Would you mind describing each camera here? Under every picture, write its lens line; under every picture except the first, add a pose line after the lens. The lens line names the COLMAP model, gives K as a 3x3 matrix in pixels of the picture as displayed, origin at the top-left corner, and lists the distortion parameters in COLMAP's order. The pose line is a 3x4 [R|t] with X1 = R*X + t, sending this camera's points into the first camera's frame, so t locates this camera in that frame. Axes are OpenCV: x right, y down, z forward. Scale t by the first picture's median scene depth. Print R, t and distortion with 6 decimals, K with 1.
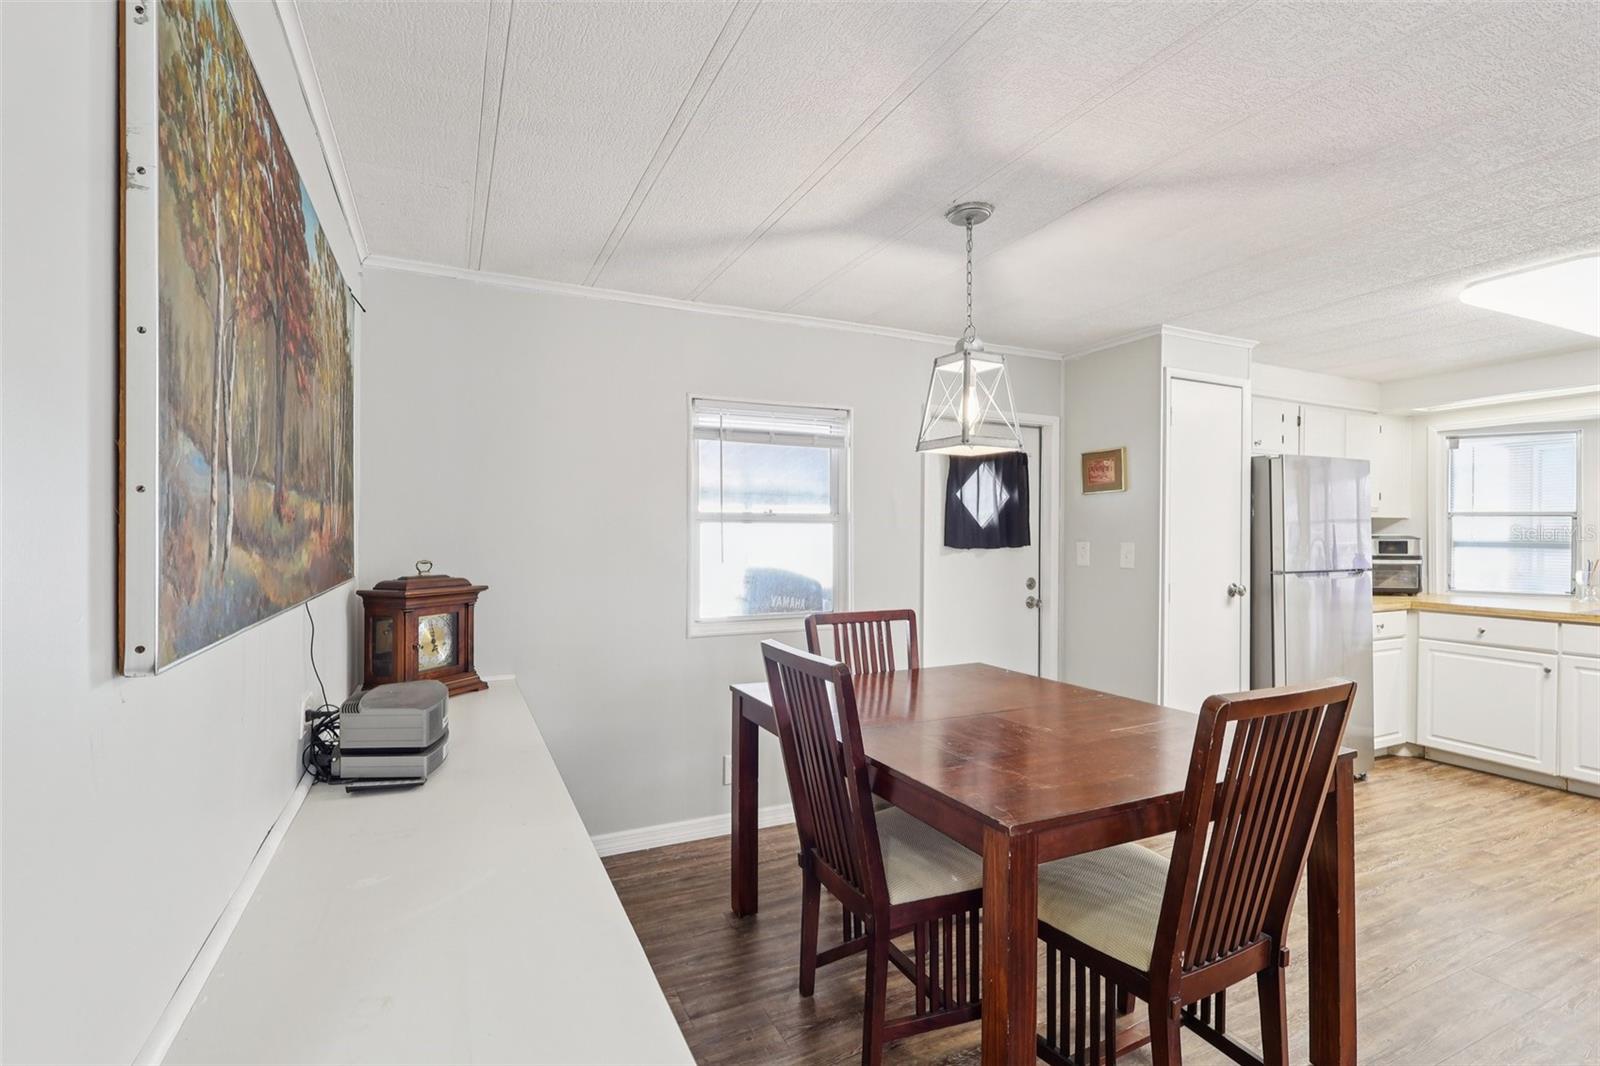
lens RADIAL K [[744.6, 0, 795.0], [0, 744.6, 535.4], [0, 0, 1]] dist [-0.003547, 0.000176]
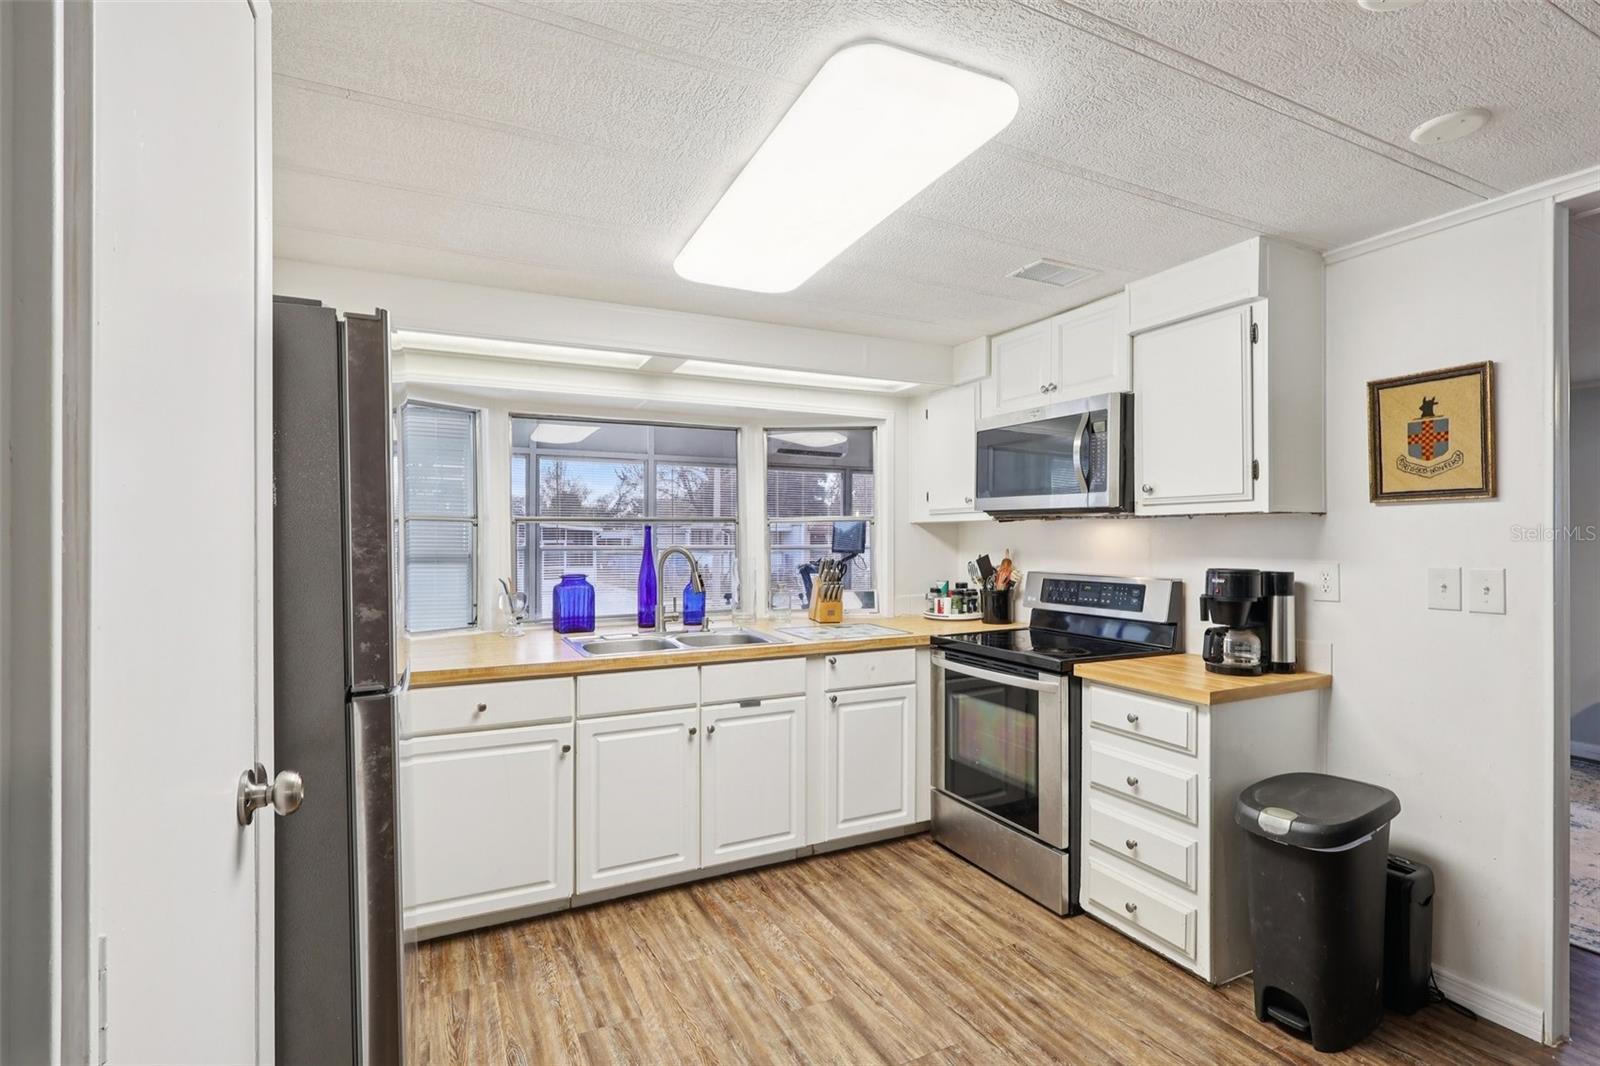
lens RADIAL K [[744.6, 0, 802.8], [0, 744.6, 536.6], [0, 0, 1]] dist [-0.003547, 0.000176]
pose [[-0.024941, -0.003527, 0.999683, 0.326501], [0.003841, 0.999986, 0.003623, -0.014281], [-0.999682, 0.003931, -0.024927, 0.798916]]
